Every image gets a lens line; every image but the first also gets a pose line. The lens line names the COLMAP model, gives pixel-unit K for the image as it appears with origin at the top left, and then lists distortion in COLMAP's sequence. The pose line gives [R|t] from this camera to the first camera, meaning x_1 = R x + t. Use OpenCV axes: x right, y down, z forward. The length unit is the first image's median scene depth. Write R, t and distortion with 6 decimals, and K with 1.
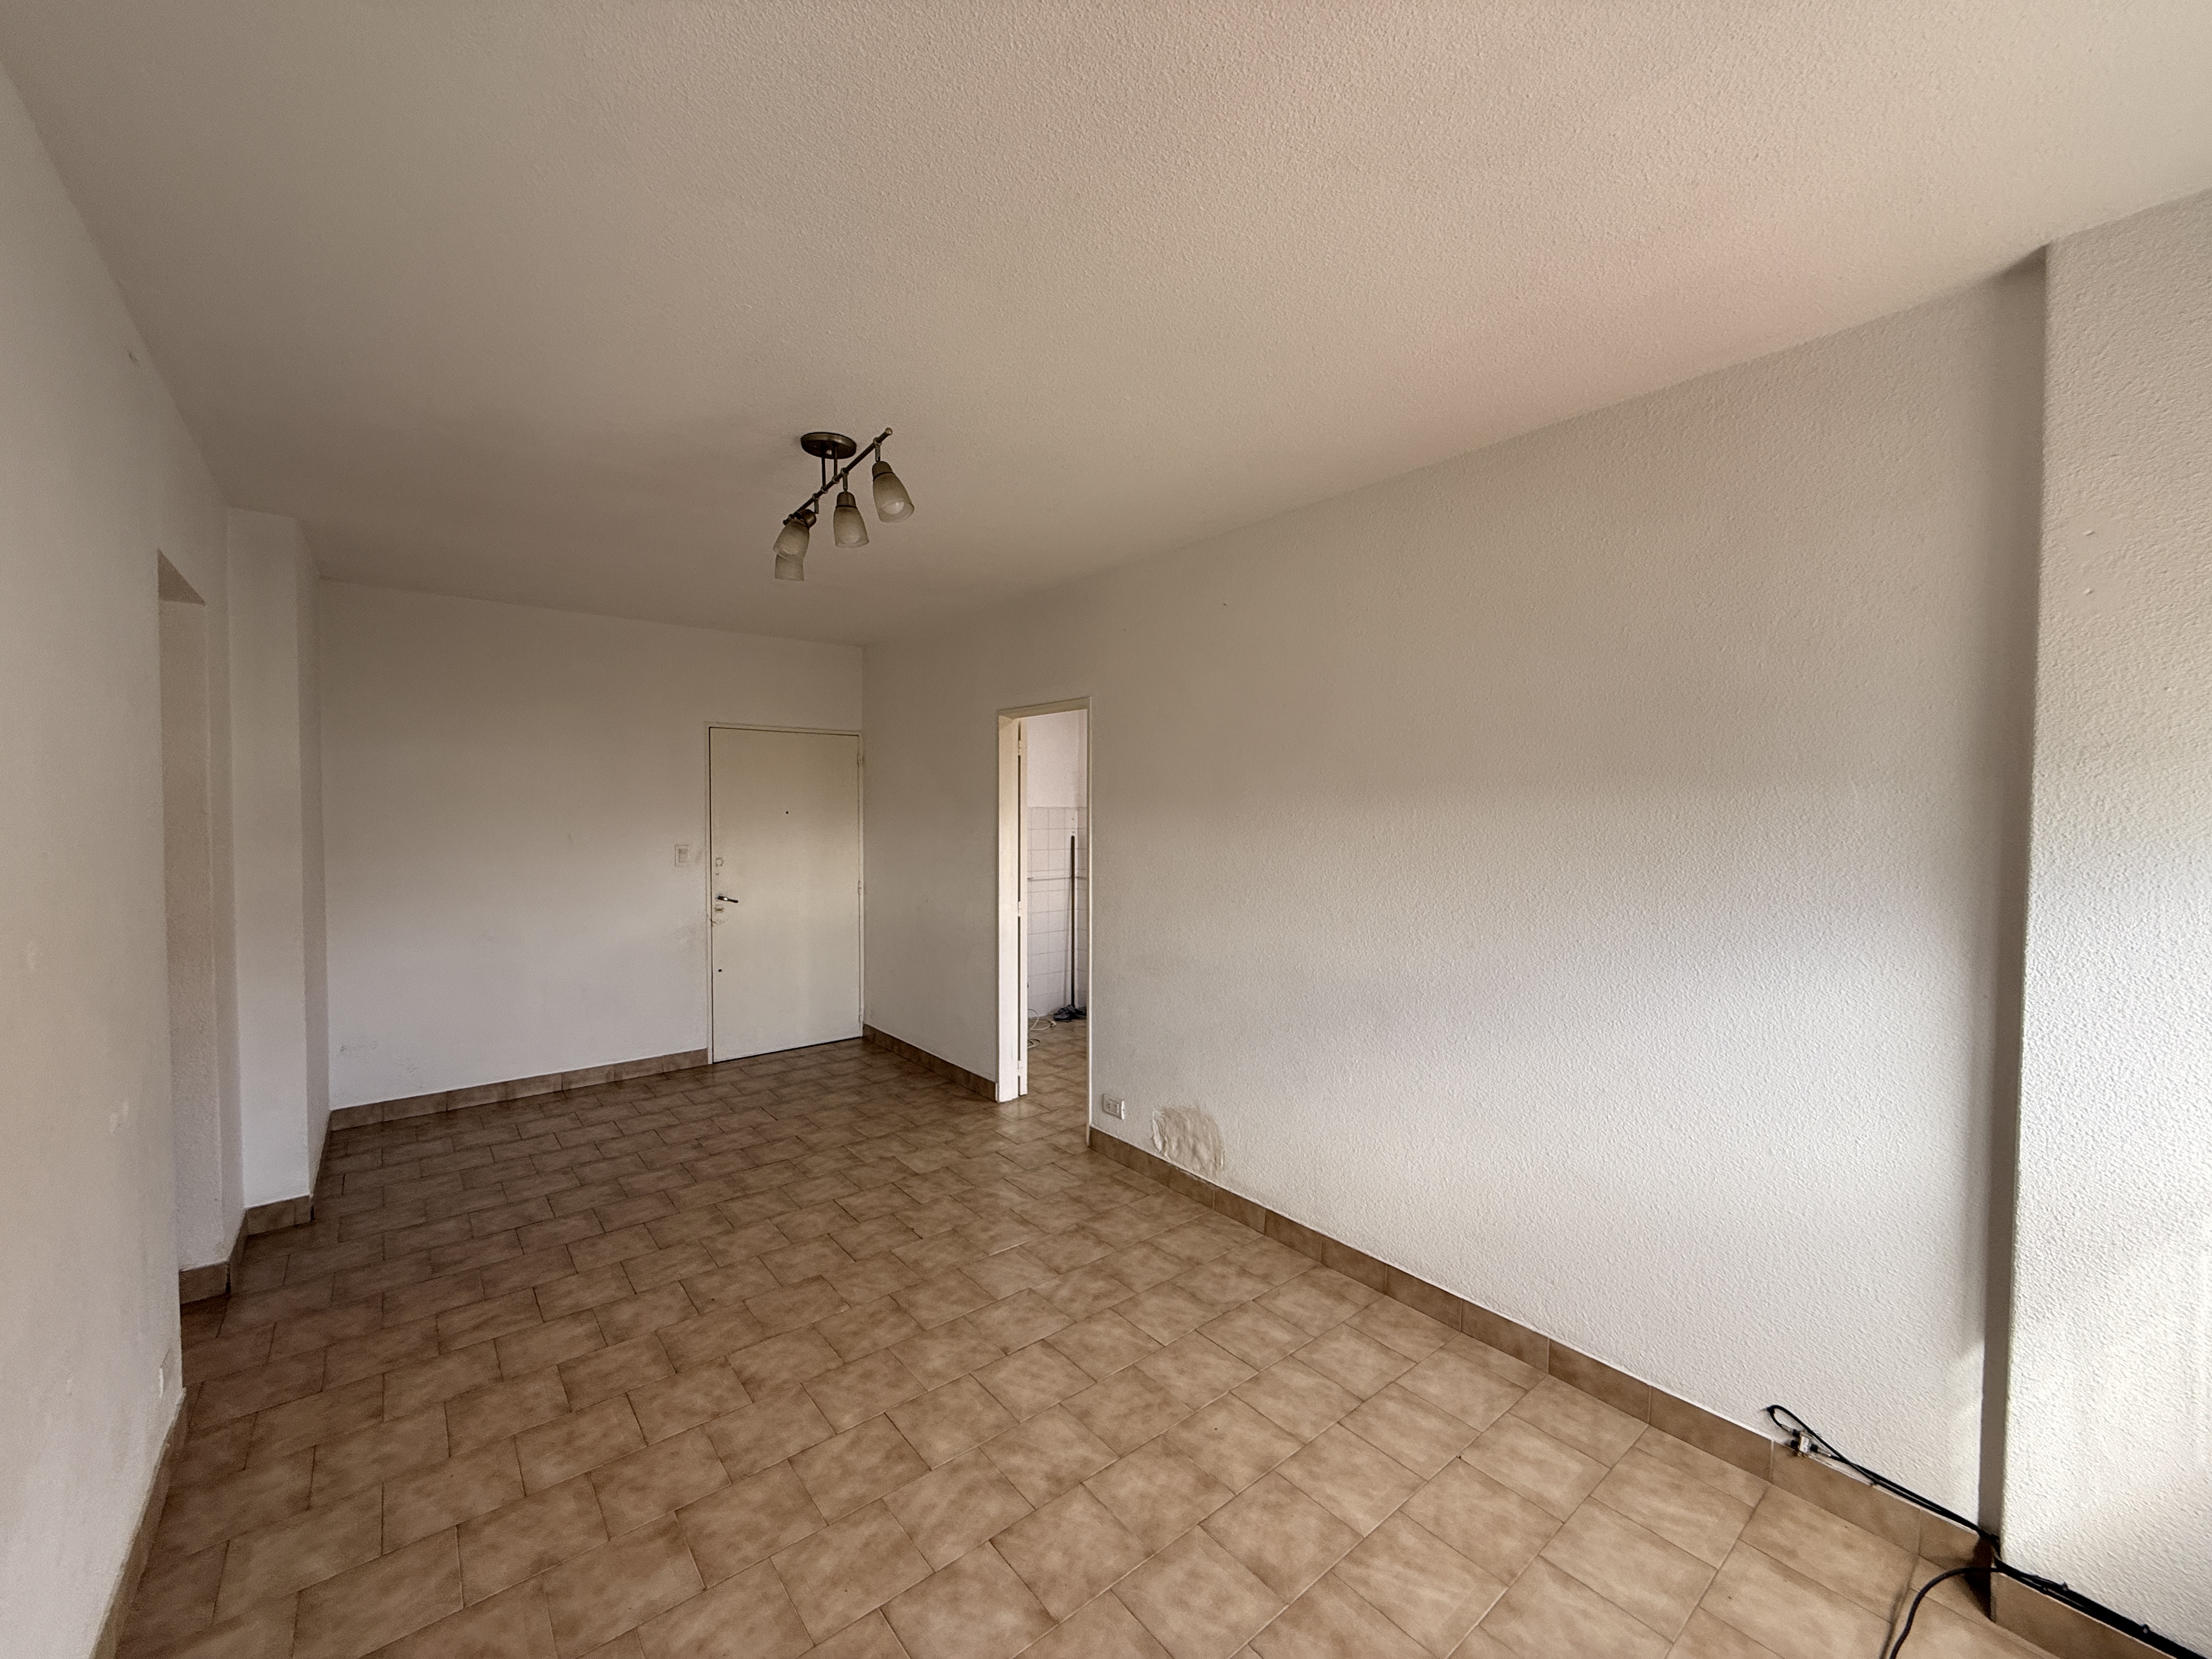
lens RADIAL K [[874.6, 0, 1100.2], [0, 874.6, 829.2], [0, 0, 1]] dist [-0.000369, 0.000283]
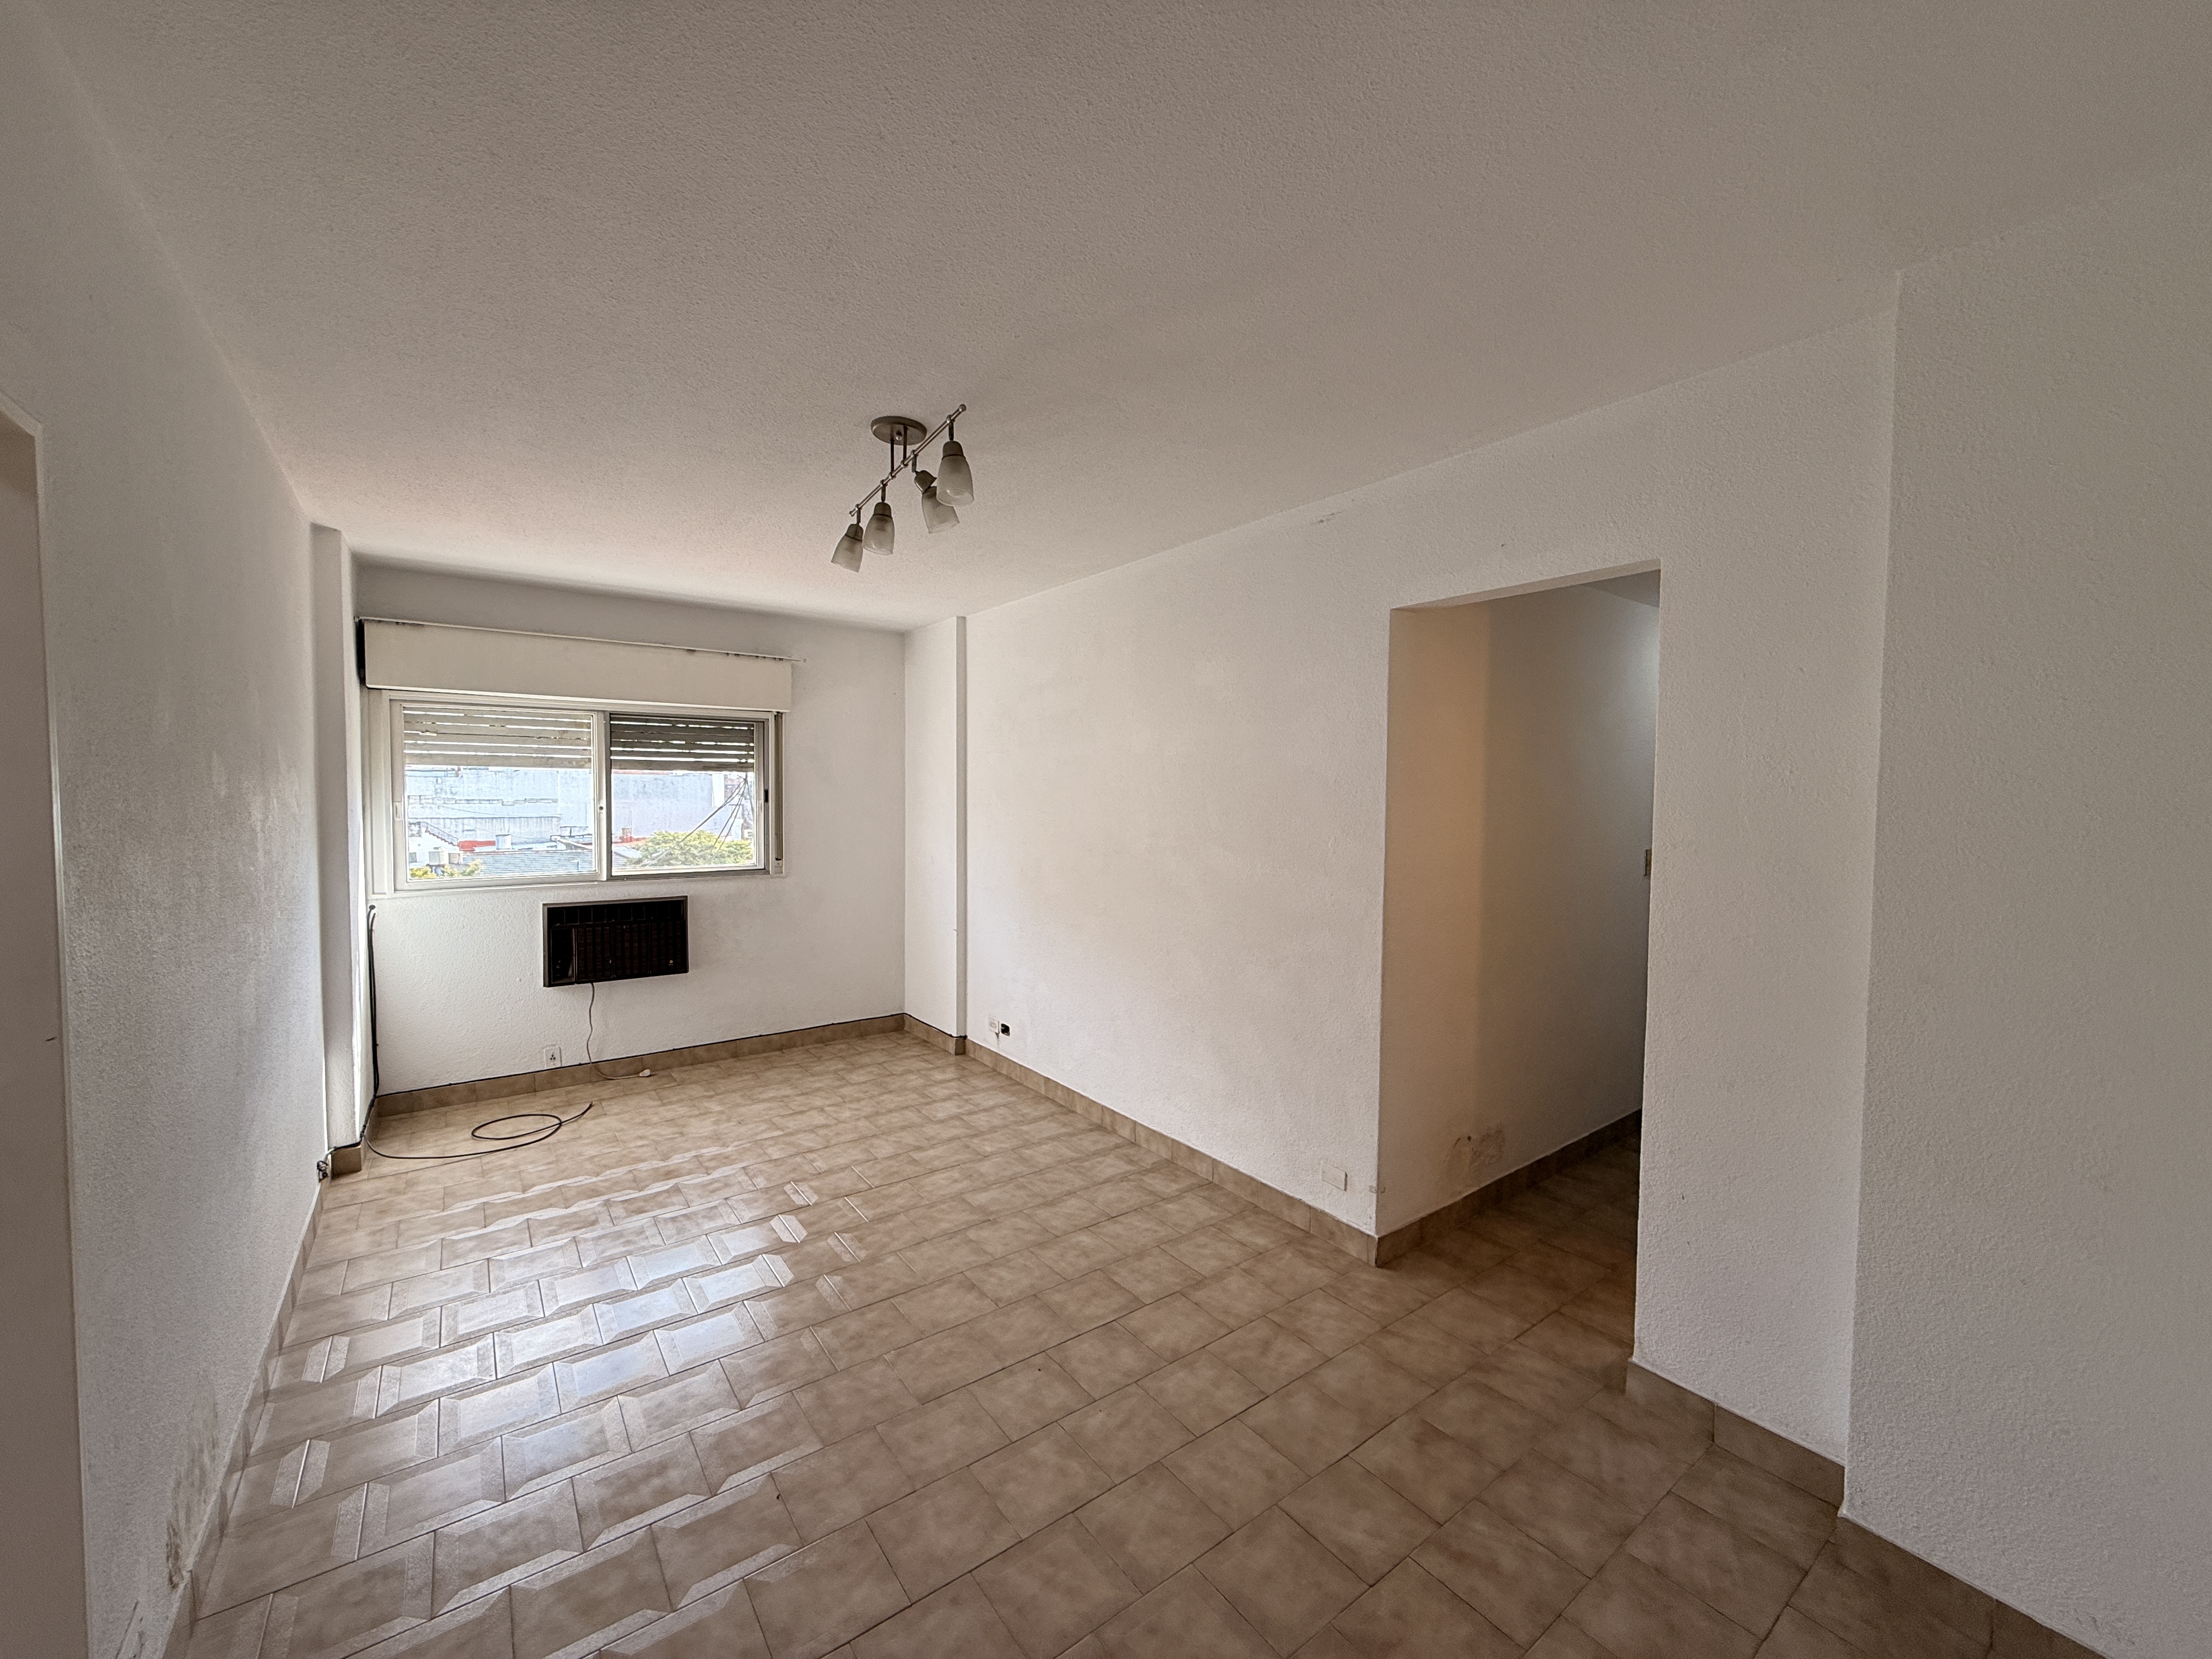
lens RADIAL K [[874.6, 0, 1100.2], [0, 874.6, 829.2], [0, 0, 1]] dist [-0.000369, 0.000283]
pose [[-0.998637, -0.011979, 0.050809, -0.485058], [-0.008547, 0.997700, 0.067240, -0.048217], [-0.051497, 0.066714, -0.996442, 1.638279]]
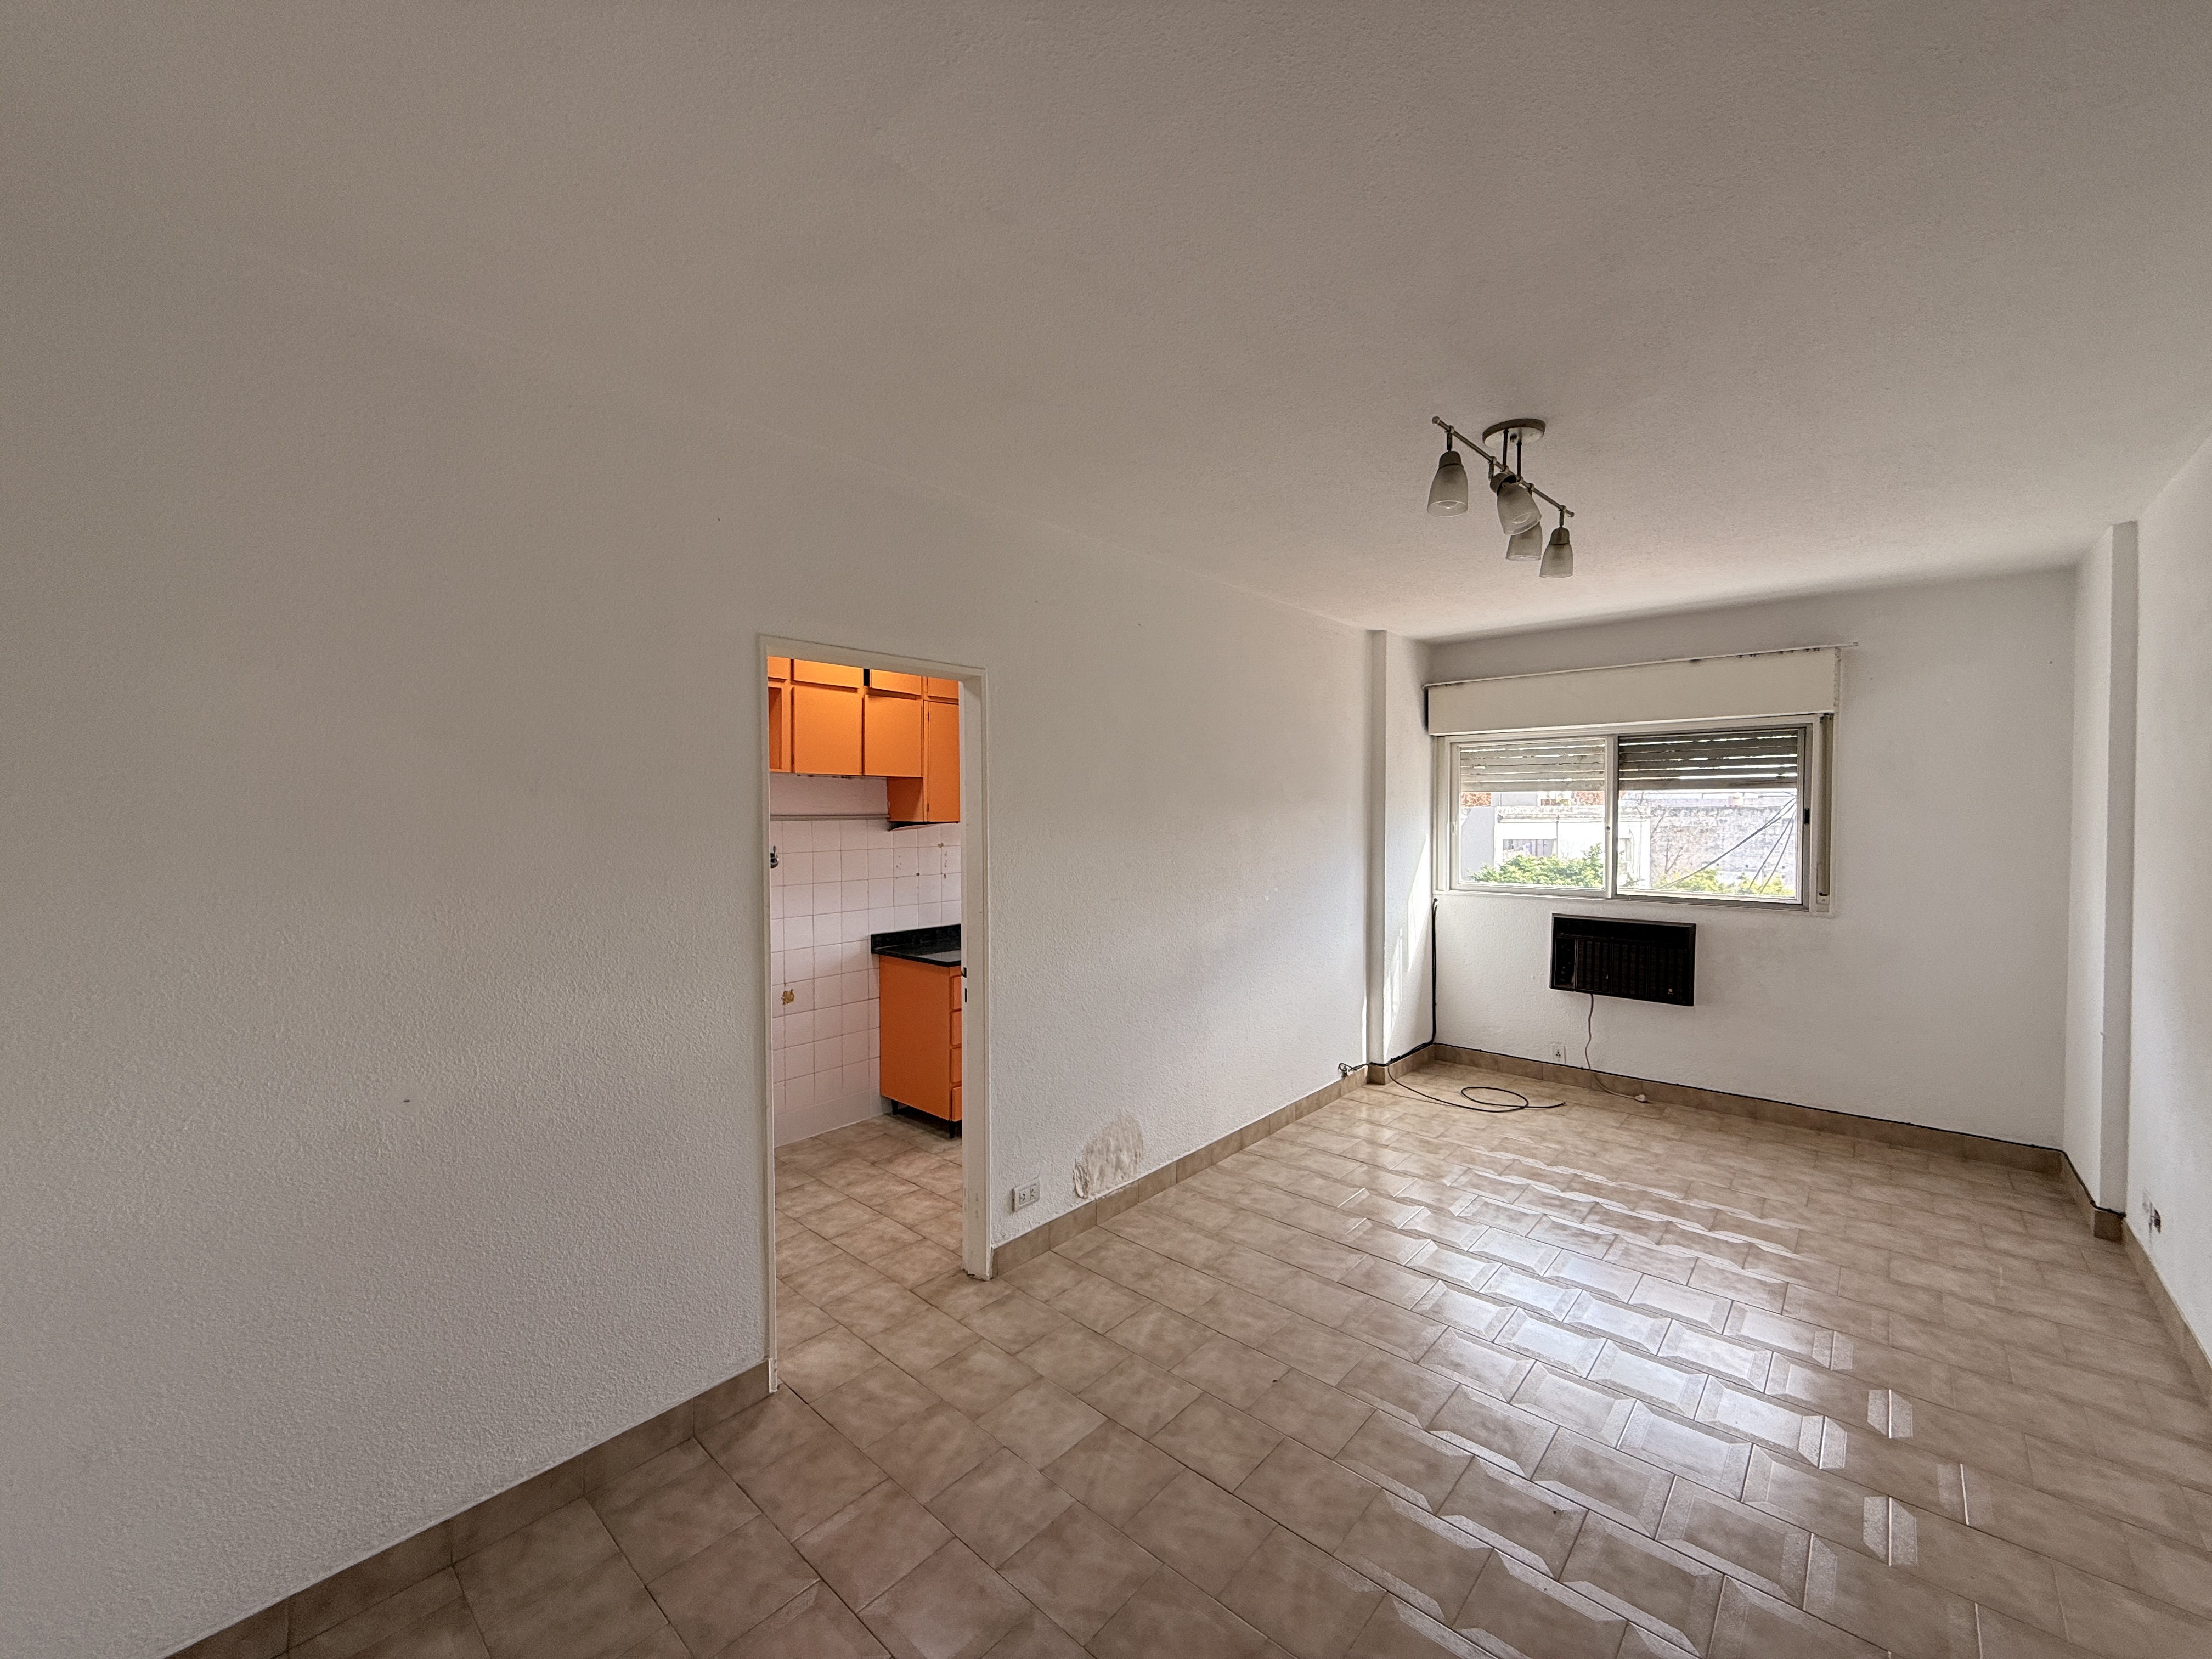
lens RADIAL K [[877.5, 0, 1103.1], [0, 877.5, 826.6], [0, 0, 1]] dist [0.003373, 0.000259]
pose [[-0.156025, -0.020590, 0.987539, -0.970342], [0.026710, 0.999329, 0.025055, -0.041889], [-0.987392, 0.030286, -0.155370, 1.310508]]
